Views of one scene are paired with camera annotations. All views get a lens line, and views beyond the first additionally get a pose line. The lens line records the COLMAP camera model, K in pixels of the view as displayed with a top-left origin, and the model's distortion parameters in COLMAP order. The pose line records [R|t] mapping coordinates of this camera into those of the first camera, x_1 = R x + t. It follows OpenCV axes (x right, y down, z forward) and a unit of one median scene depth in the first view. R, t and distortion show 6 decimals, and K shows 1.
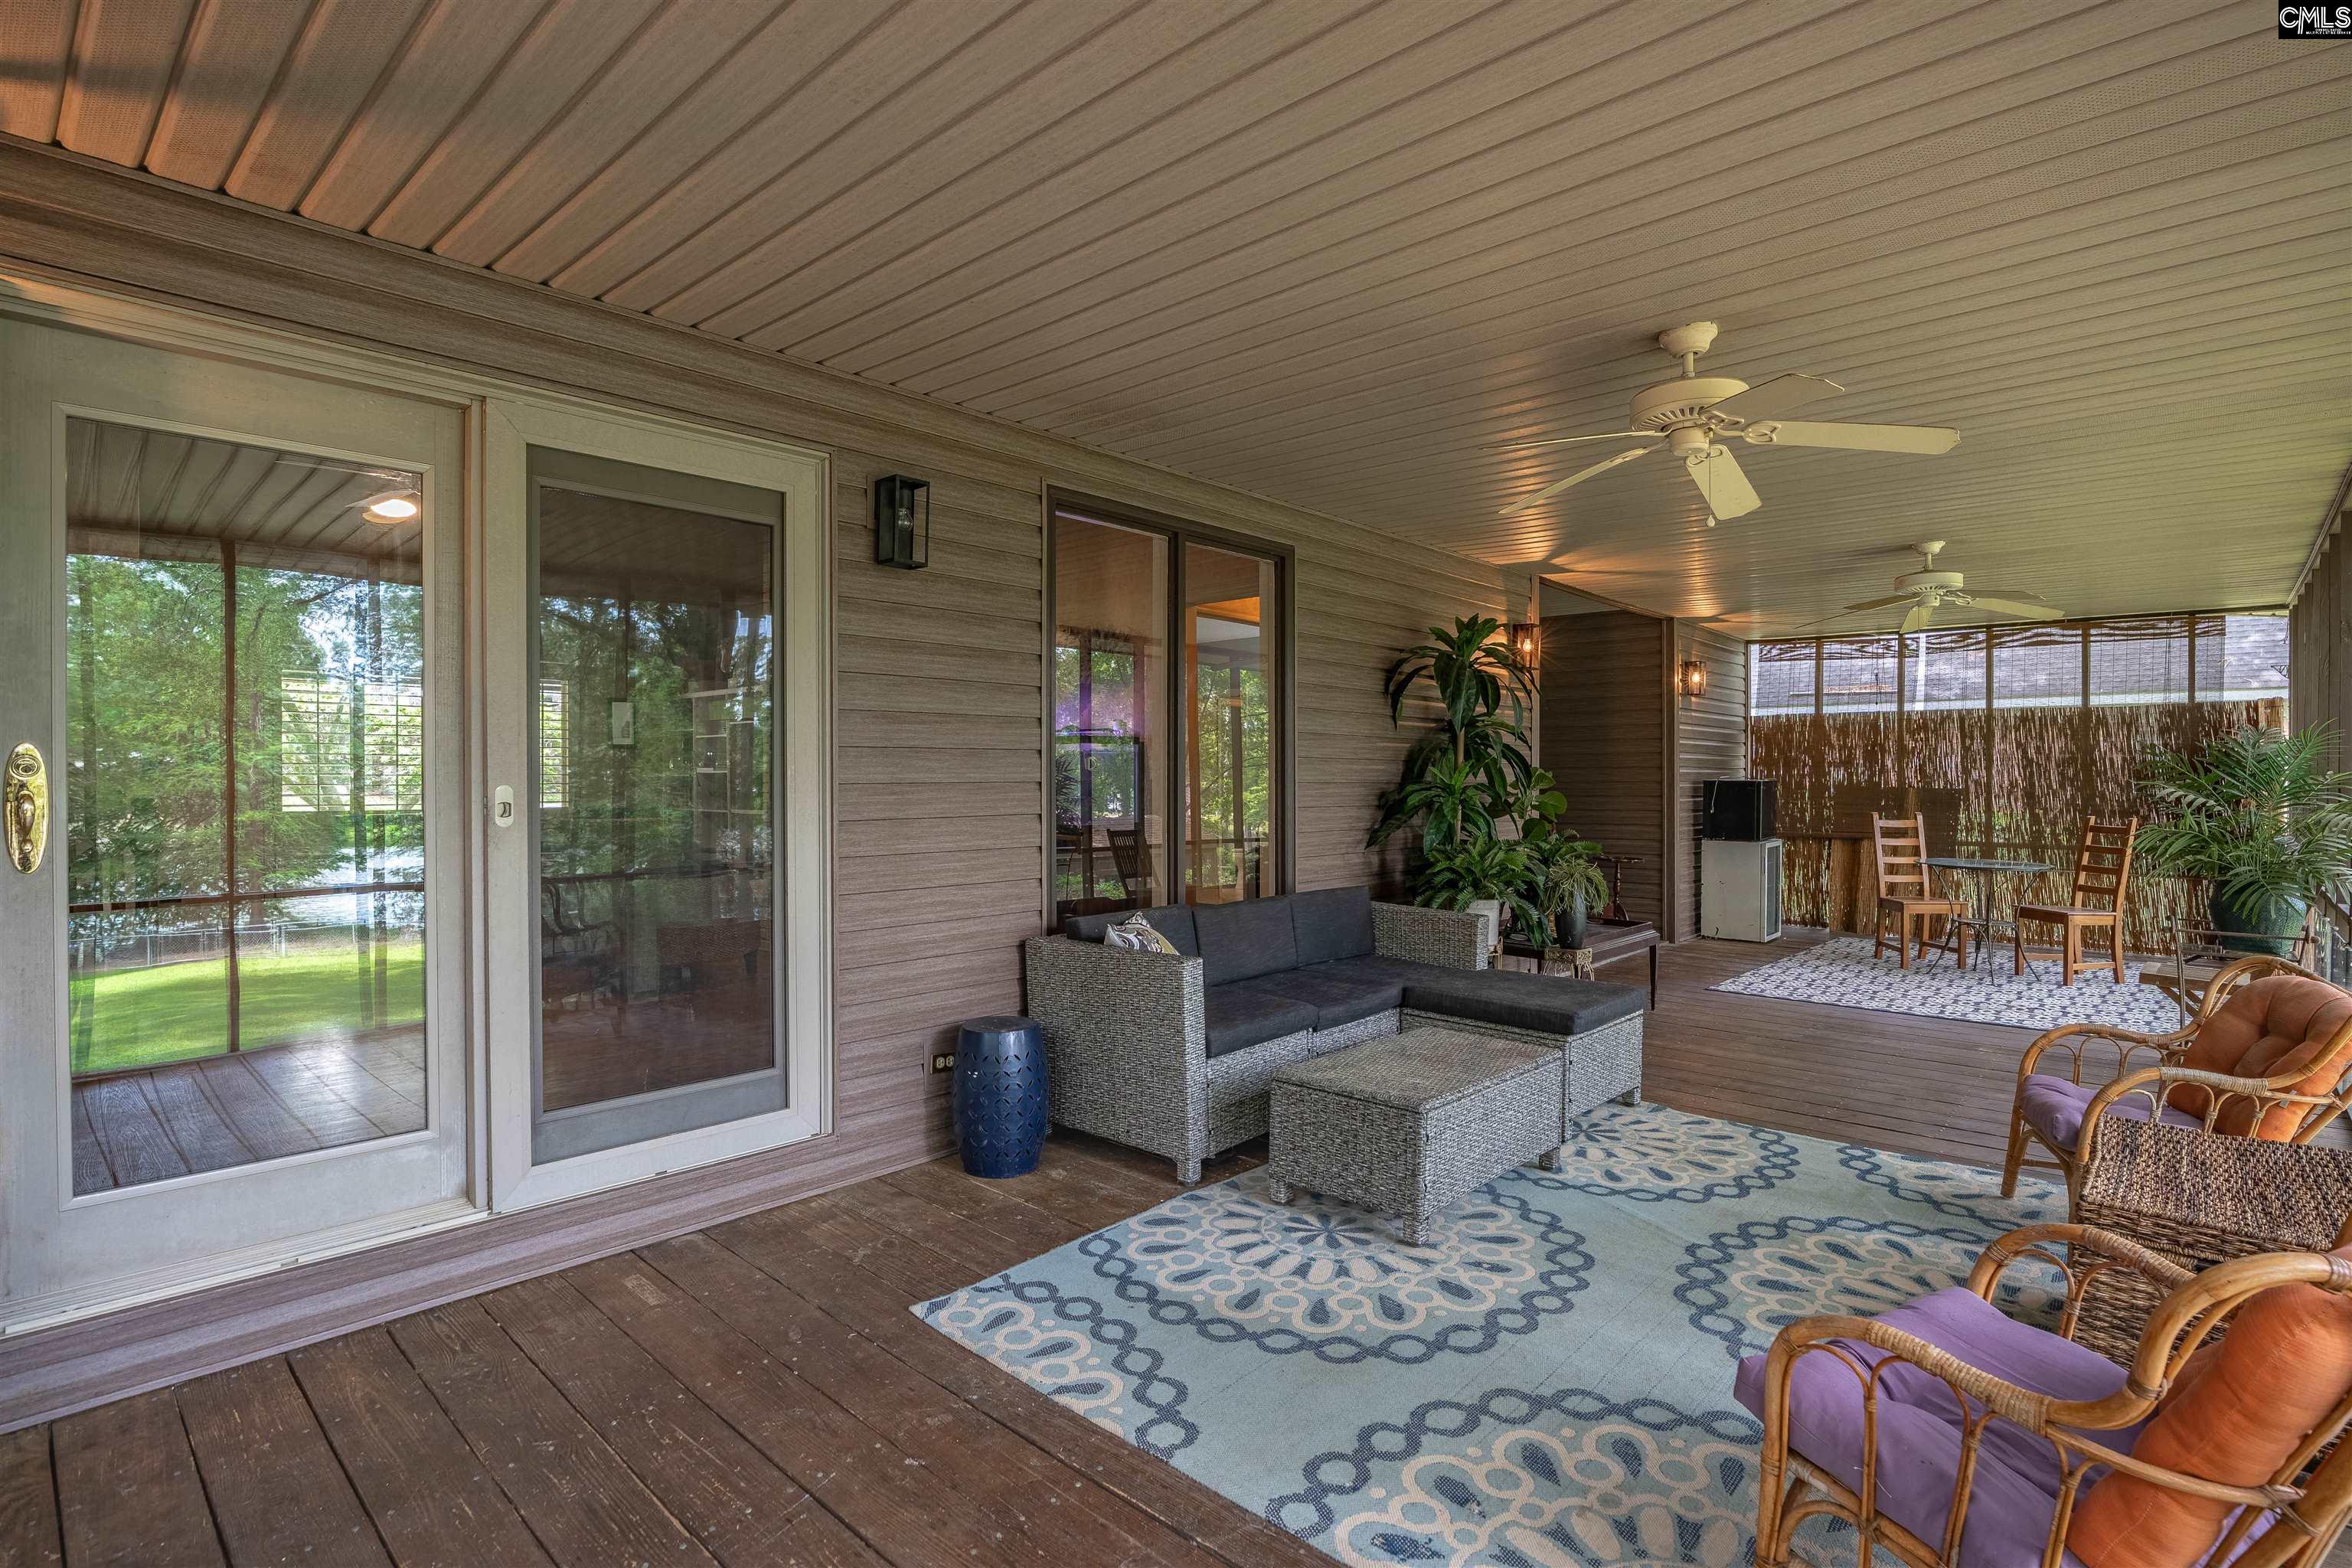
lens RADIAL K [[1140.2, 0, 1168.8], [0, 1140.2, 786.5], [0, 0, 1]] dist [-0.017161, 0.001150]
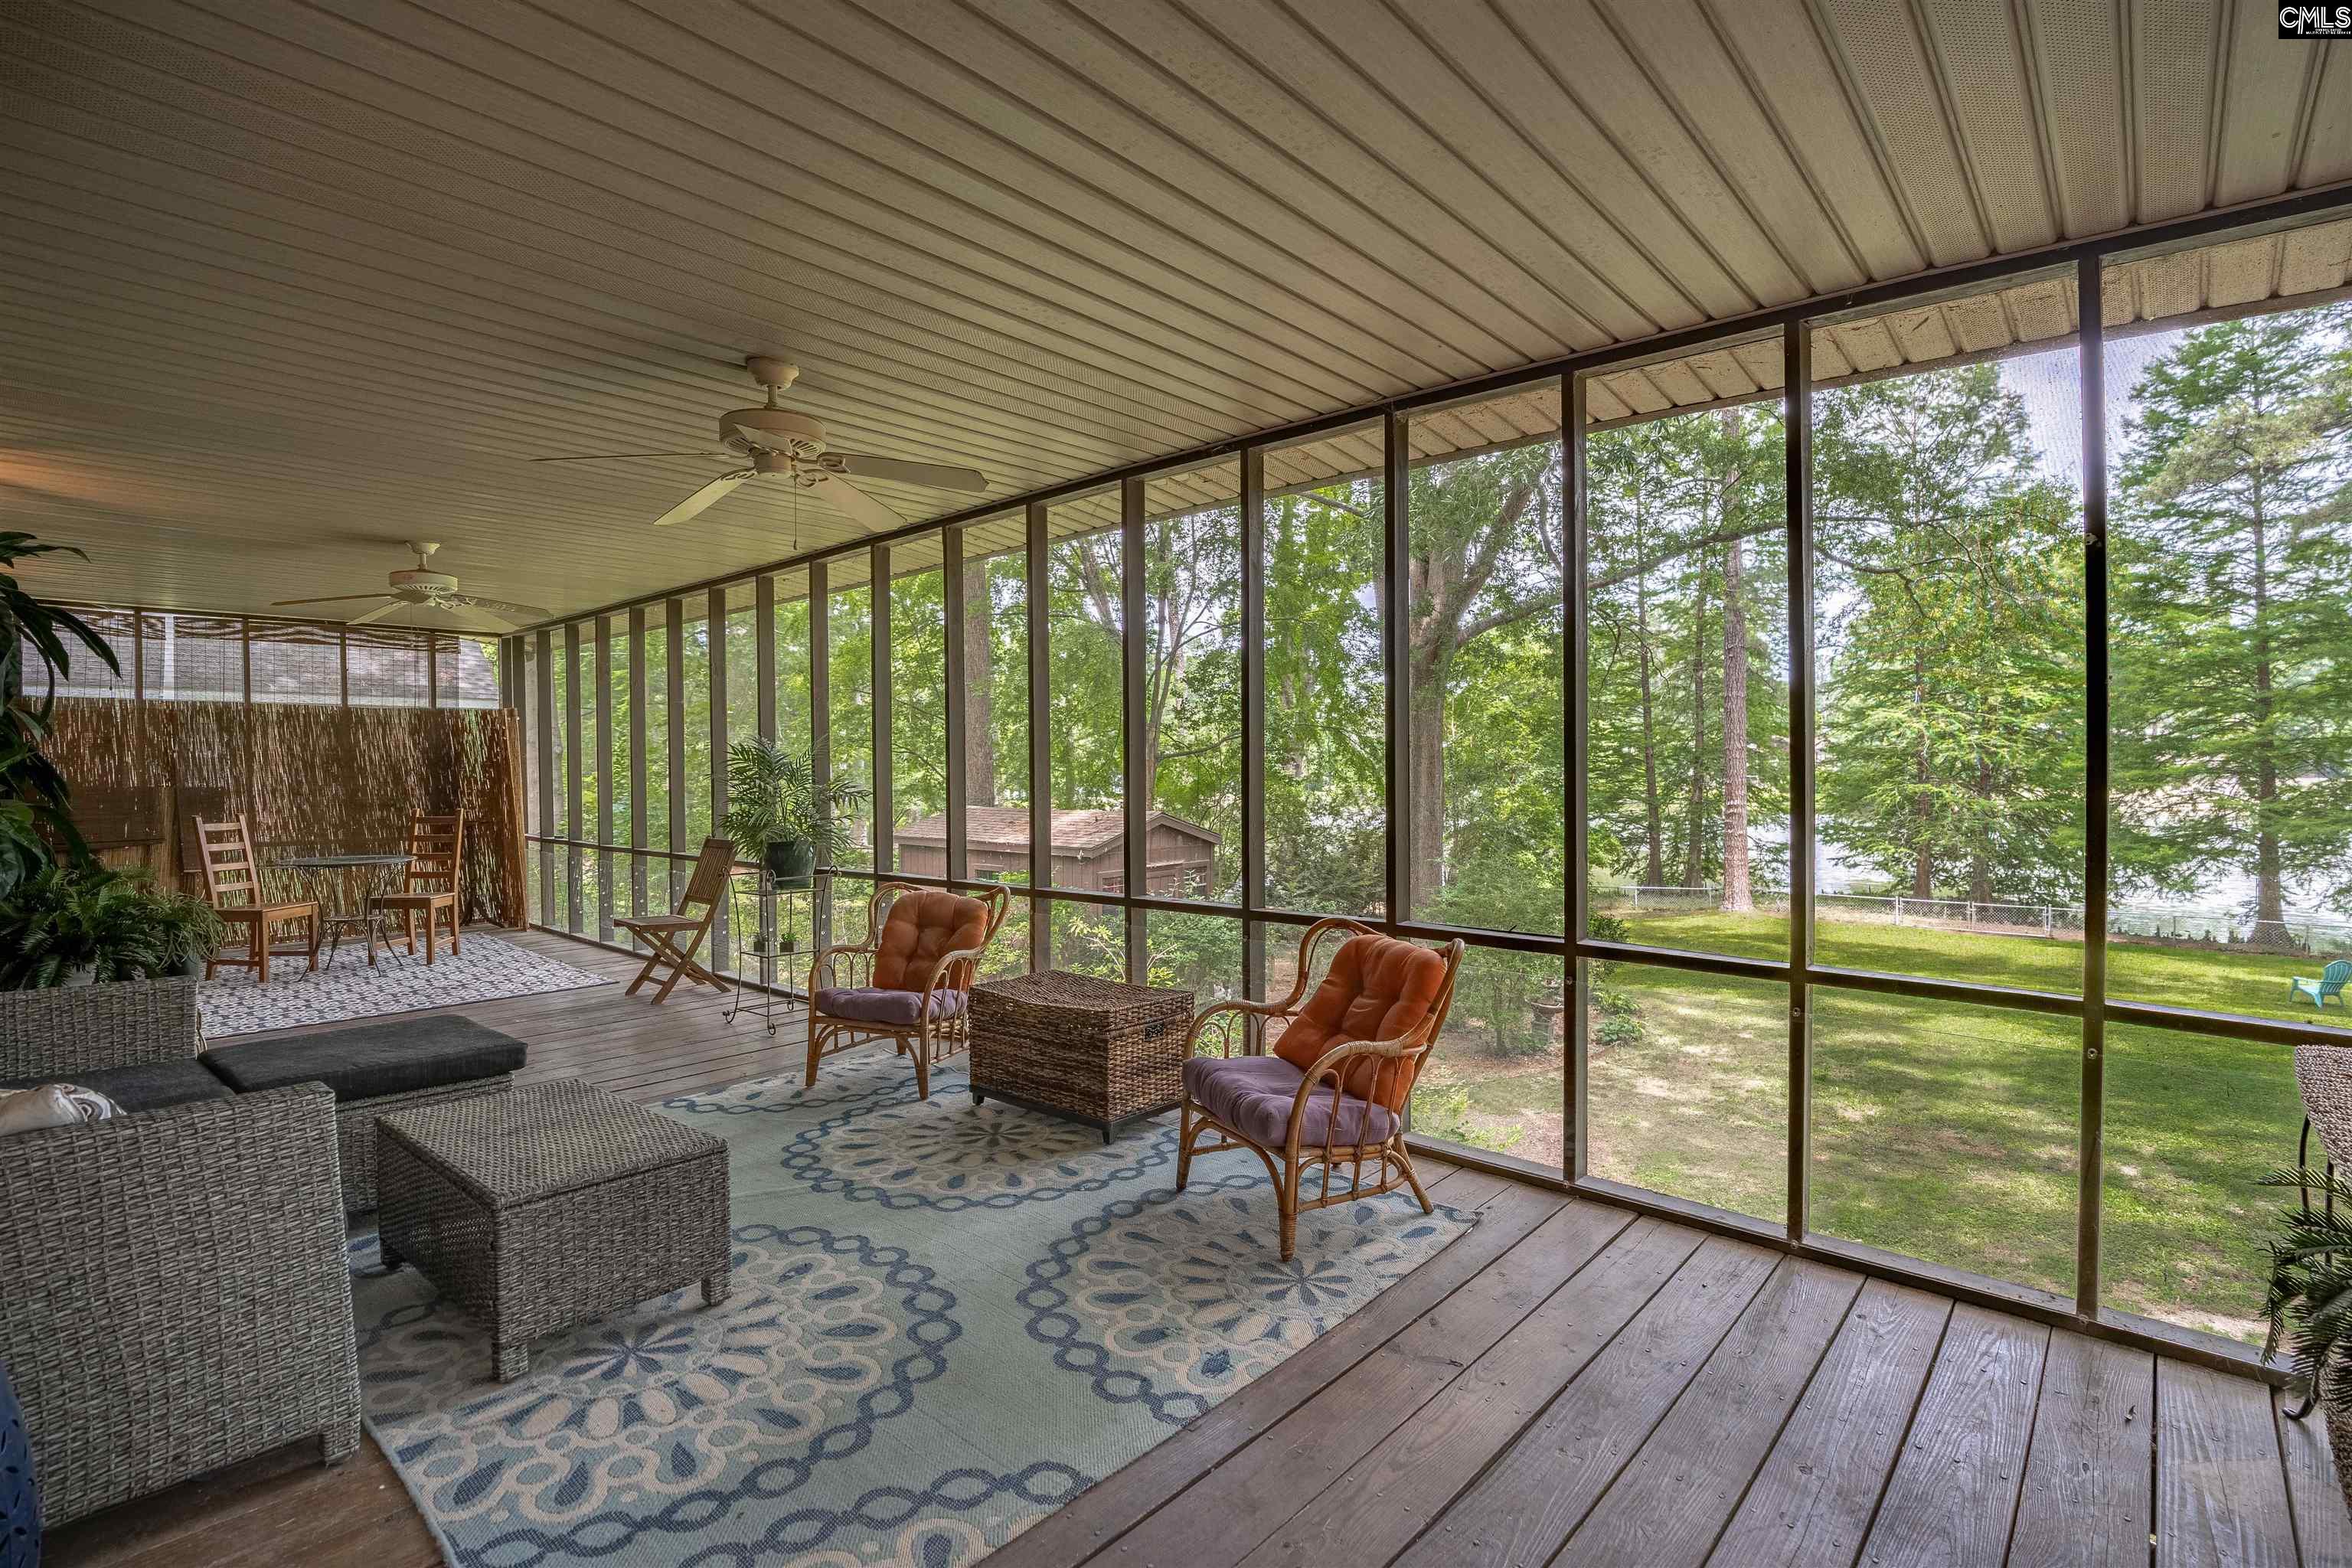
lens RADIAL K [[1140.2, 0, 1168.8], [0, 1140.2, 786.5], [0, 0, 1]] dist [-0.017161, 0.001150]
pose [[-0.020276, -0.018263, 0.999628, -0.613502], [0.015652, 0.999705, 0.018582, -0.008851], [-0.999672, 0.016023, -0.019984, 0.607764]]
